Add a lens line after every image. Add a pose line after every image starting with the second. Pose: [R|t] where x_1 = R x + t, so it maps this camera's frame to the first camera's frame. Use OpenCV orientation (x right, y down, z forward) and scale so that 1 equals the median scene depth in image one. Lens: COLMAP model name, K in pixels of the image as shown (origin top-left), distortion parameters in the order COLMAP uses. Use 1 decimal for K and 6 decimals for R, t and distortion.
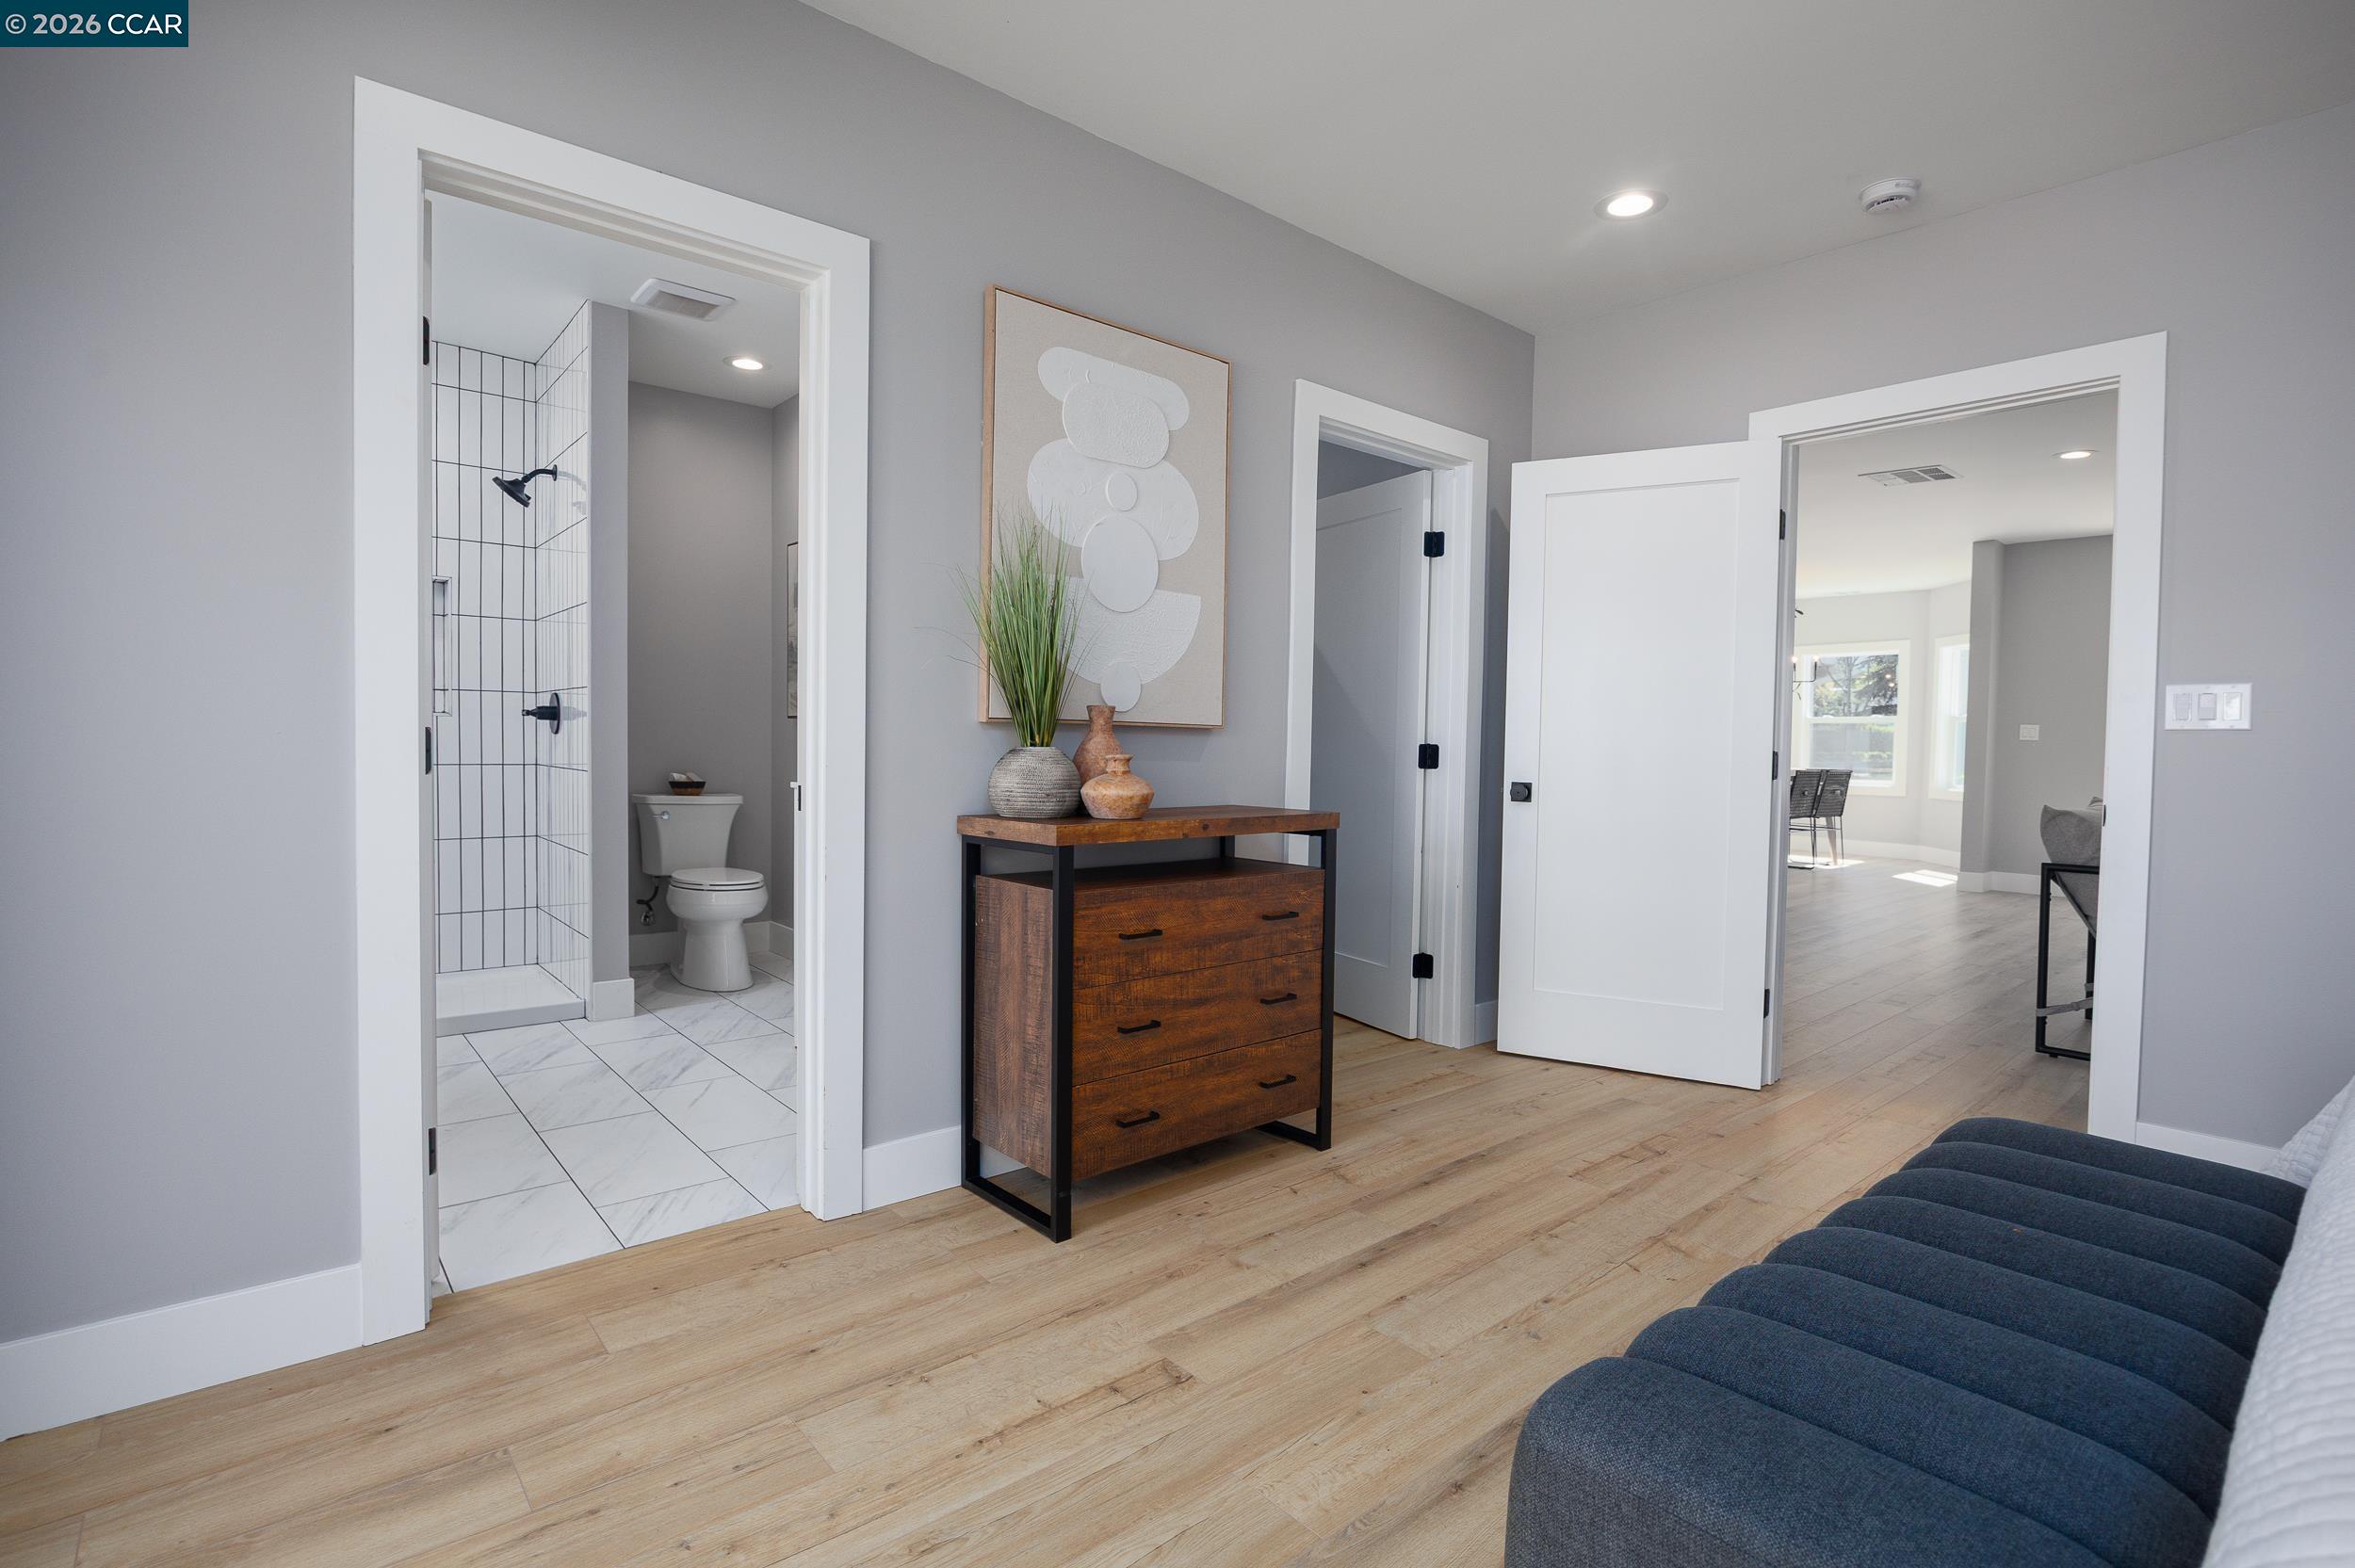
lens RADIAL K [[1113.3, 0, 1169.3], [0, 1113.3, 780.2], [0, 0, 1]] dist [-0.004293, -0.000253]
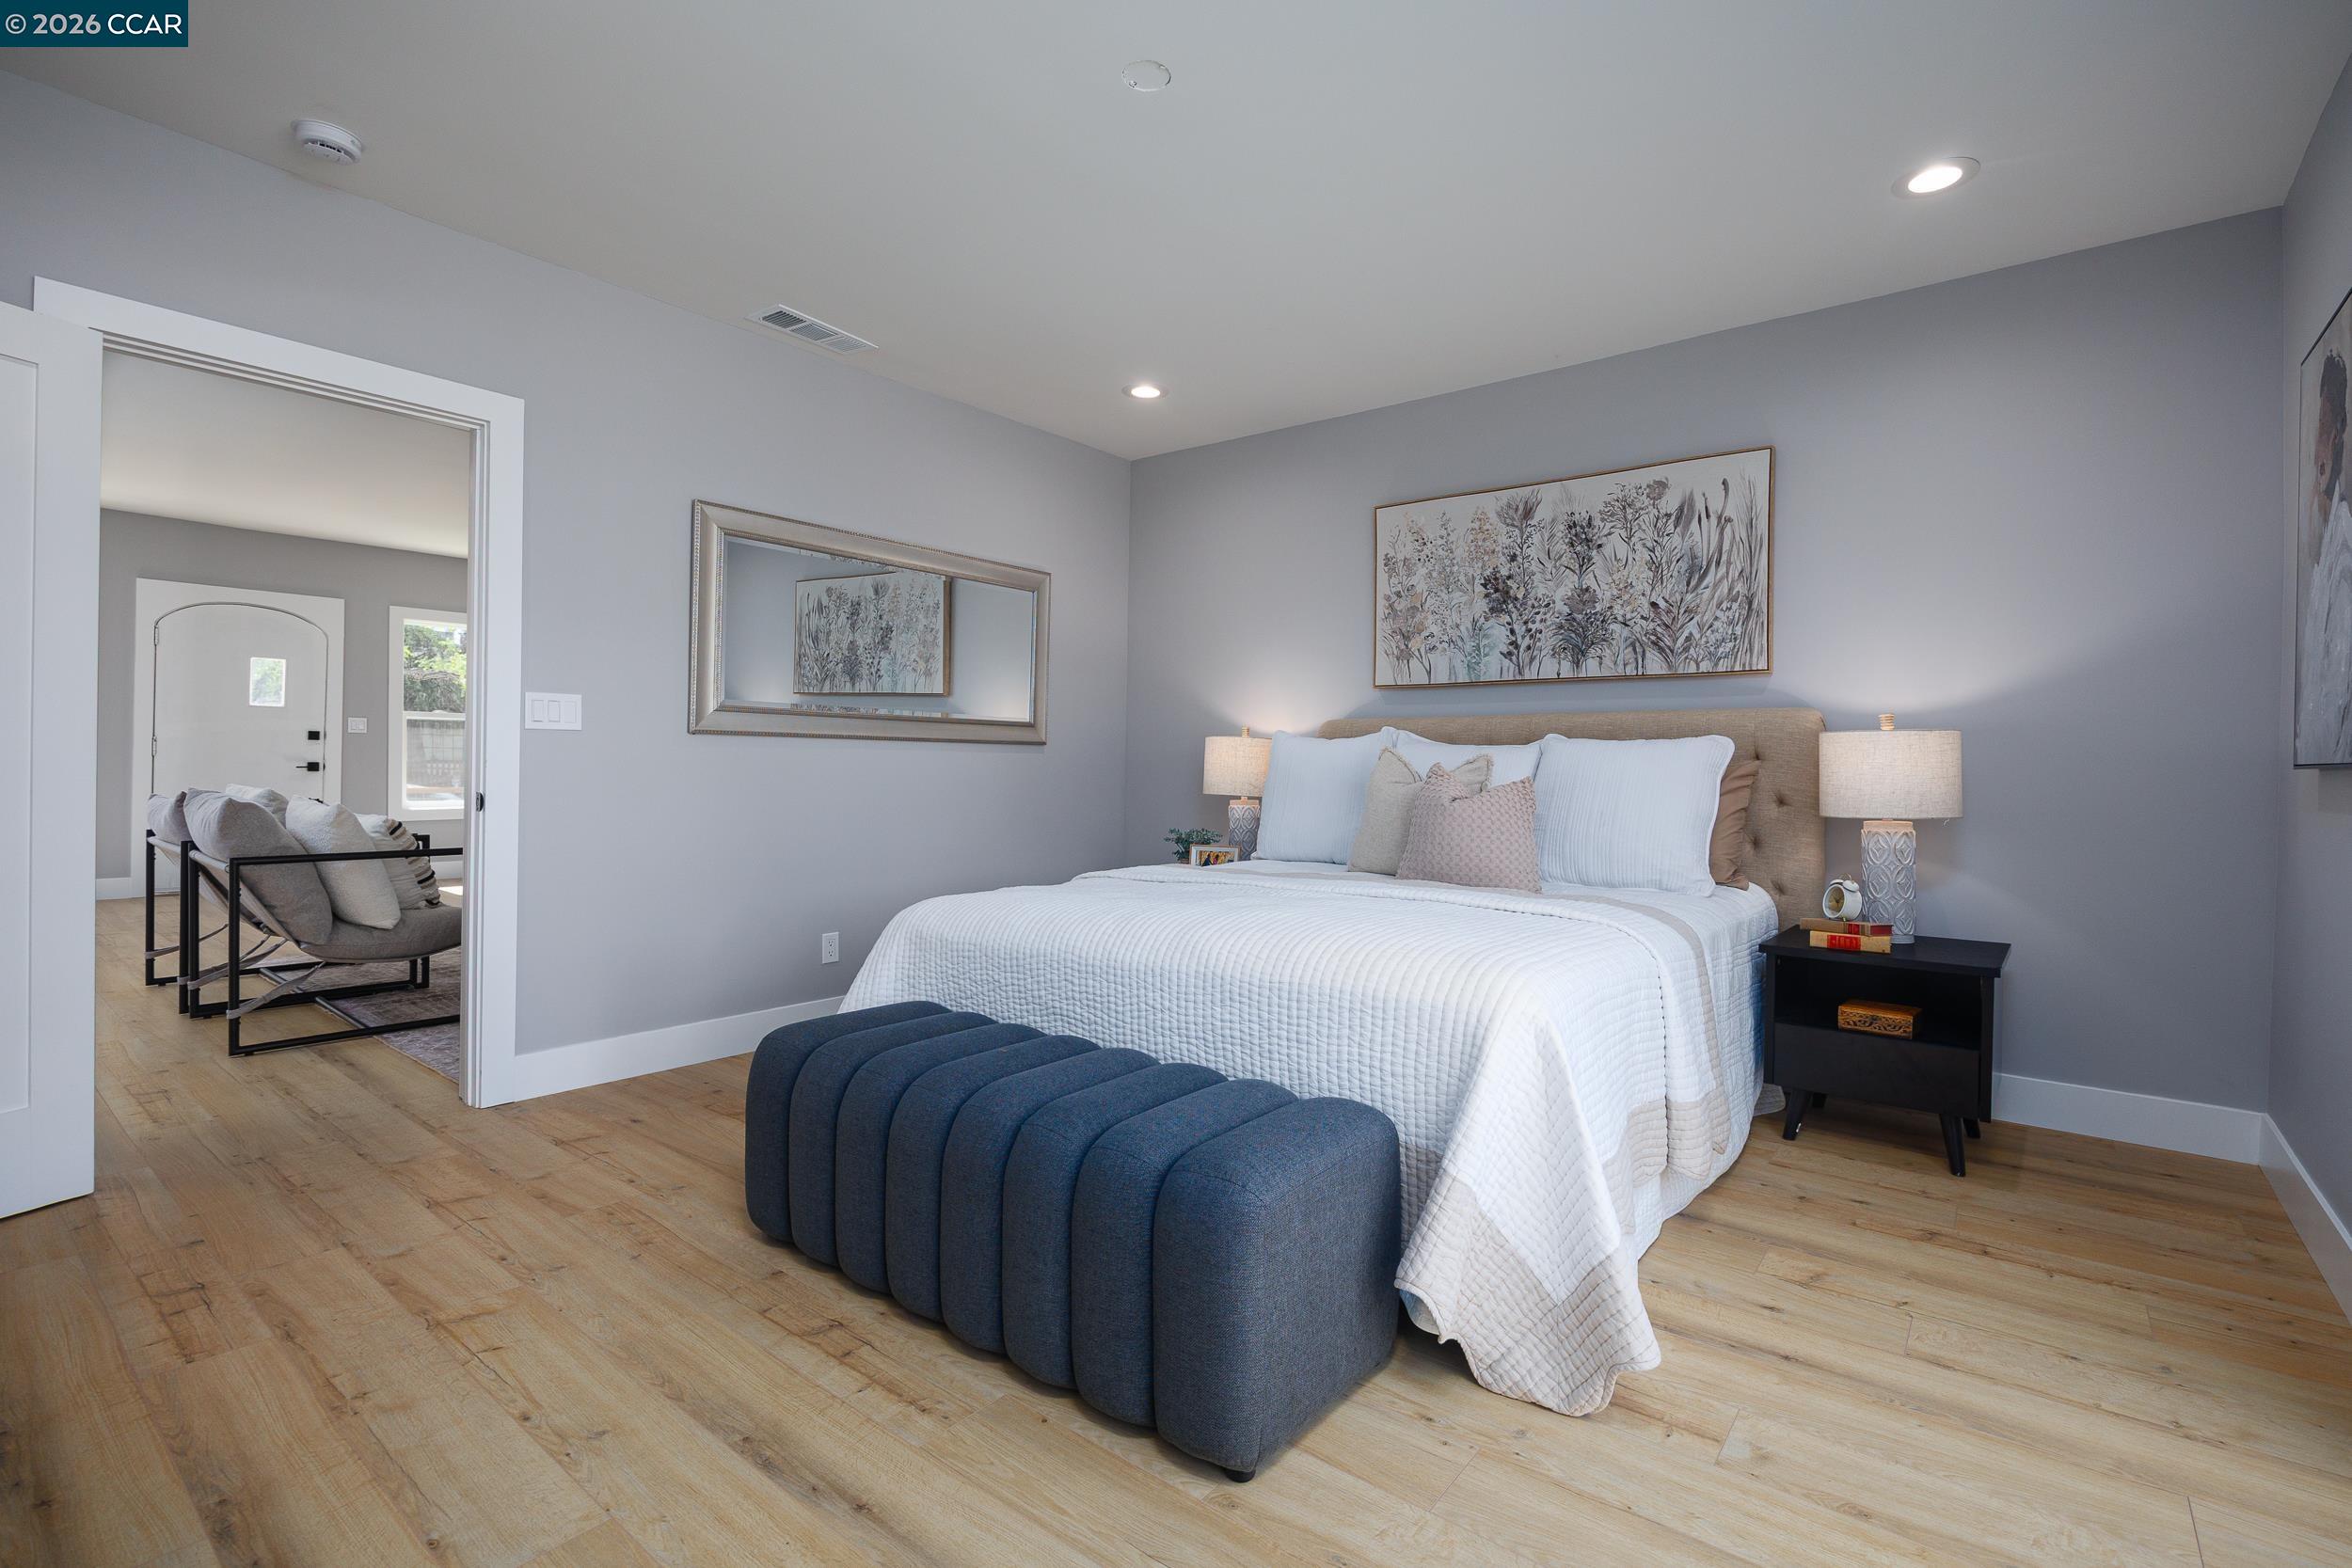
lens RADIAL K [[1060.8, 0, 1239.8], [0, 1060.8, 771.0], [0, 0, 1]] dist [-0.013742, -0.000889]
pose [[-0.217839, -0.024271, 0.975683, -0.426333], [0.014028, 0.999510, 0.027996, -0.020868], [-0.975884, 0.019785, -0.217392, 0.524033]]
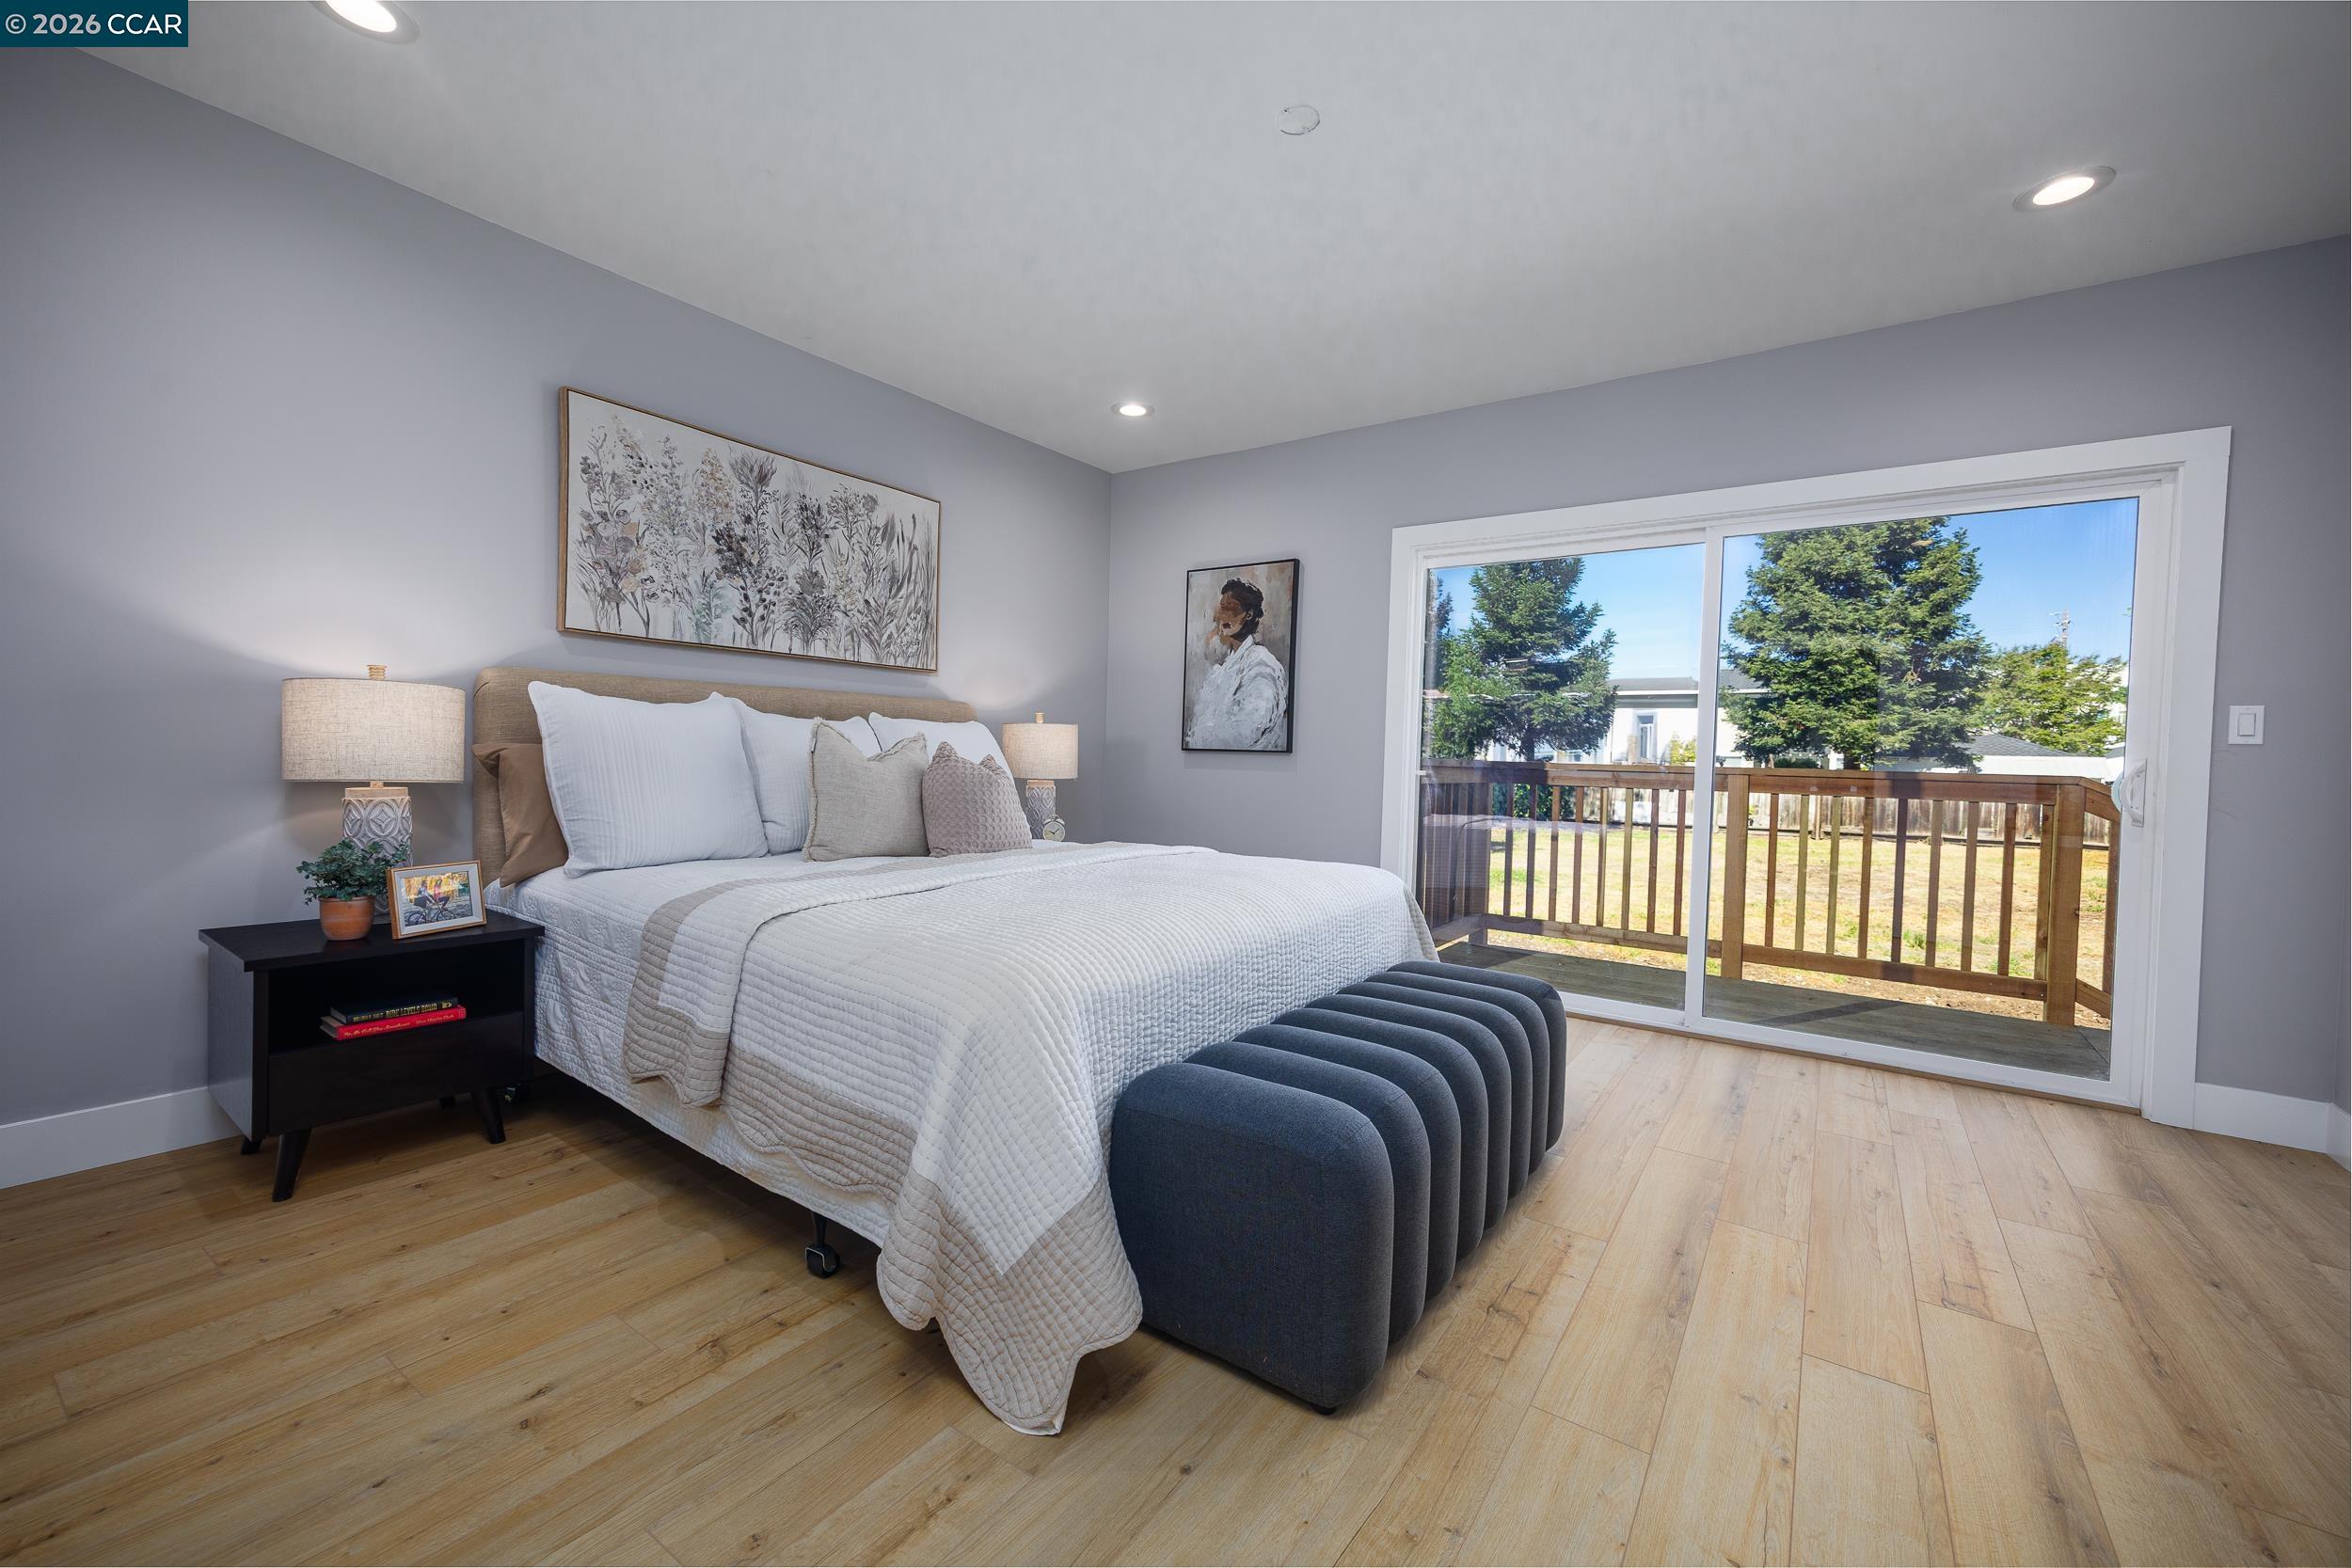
lens RADIAL K [[932.4, 0, 1172.7], [0, 932.4, 776.6], [0, 0, 1]] dist [-0.001487, -0.000107]
pose [[-0.969812, -0.036597, -0.241092, 0.754847], [-0.048835, 0.997793, 0.044982, -0.013714], [0.238913, 0.055398, -0.969459, 1.222886]]
